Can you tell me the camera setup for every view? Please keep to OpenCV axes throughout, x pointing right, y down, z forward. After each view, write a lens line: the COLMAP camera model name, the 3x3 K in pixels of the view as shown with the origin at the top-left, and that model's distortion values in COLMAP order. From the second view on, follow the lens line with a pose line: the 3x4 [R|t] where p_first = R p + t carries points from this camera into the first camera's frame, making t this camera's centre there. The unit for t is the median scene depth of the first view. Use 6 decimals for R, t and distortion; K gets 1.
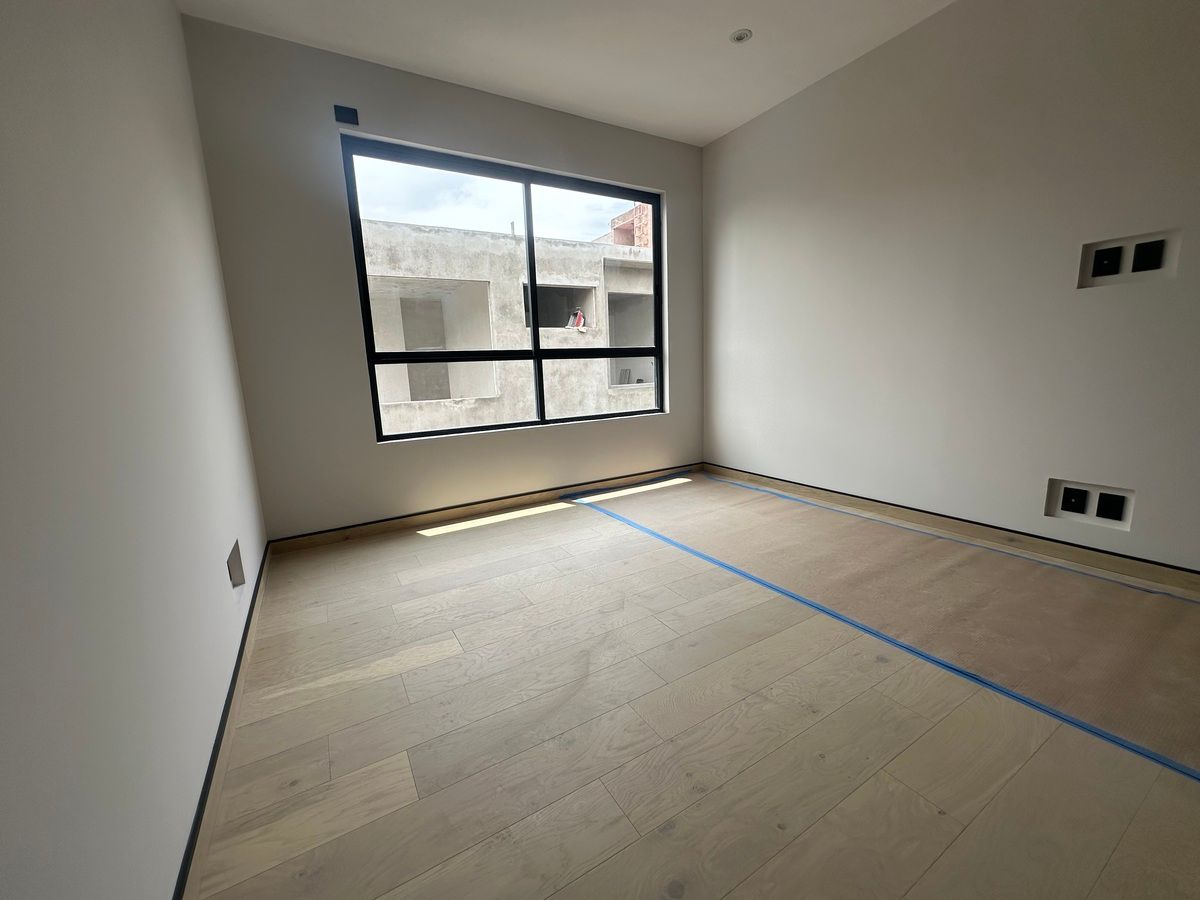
lens RADIAL K [[480.2, 0, 599.8], [0, 480.2, 446.0], [0, 0, 1]] dist [0.001620, 0.000433]
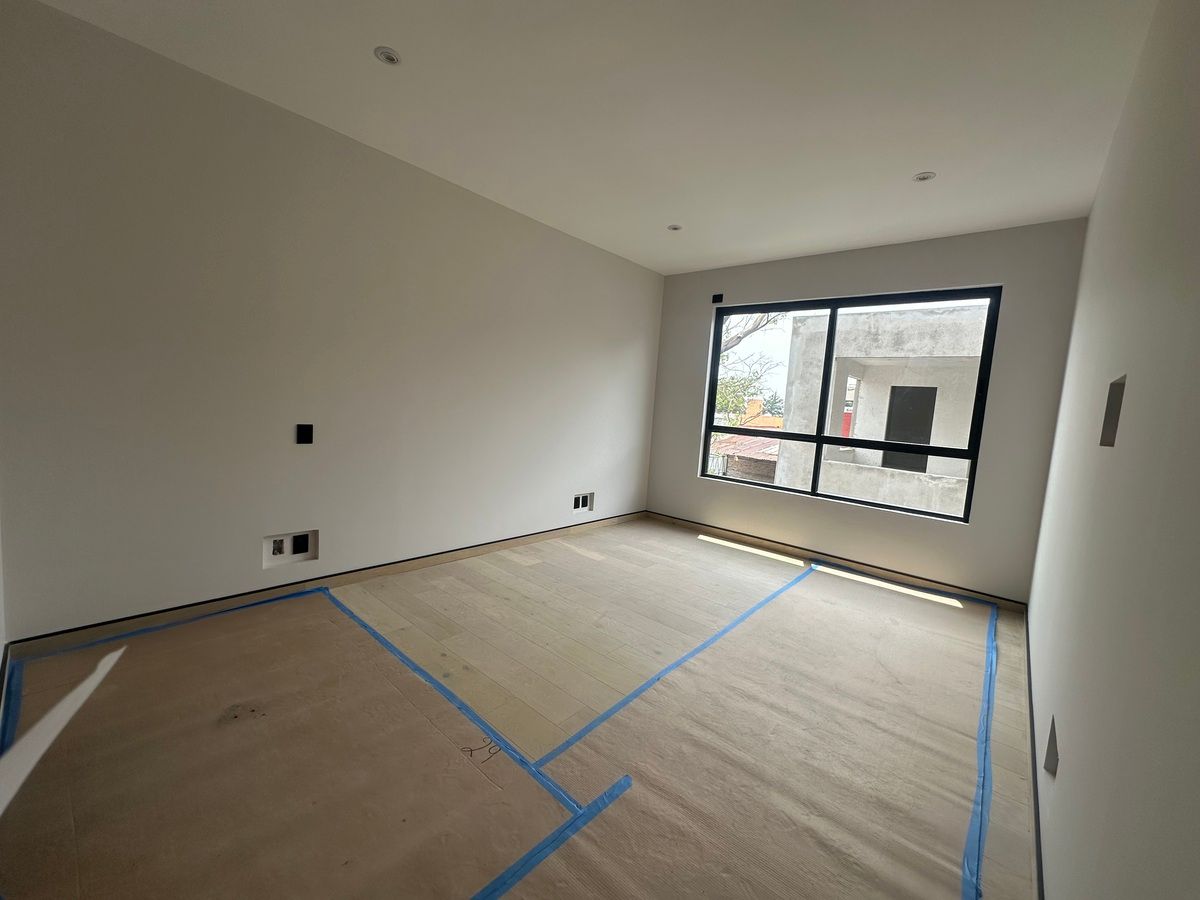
lens RADIAL K [[480.2, 0, 599.8], [0, 480.2, 446.0], [0, 0, 1]] dist [0.001620, 0.000433]
pose [[0.303956, 0.144530, -0.941659, 0.829469], [-0.242299, 0.967651, 0.070309, -0.119074], [0.921359, 0.206792, 0.329142, 0.072246]]
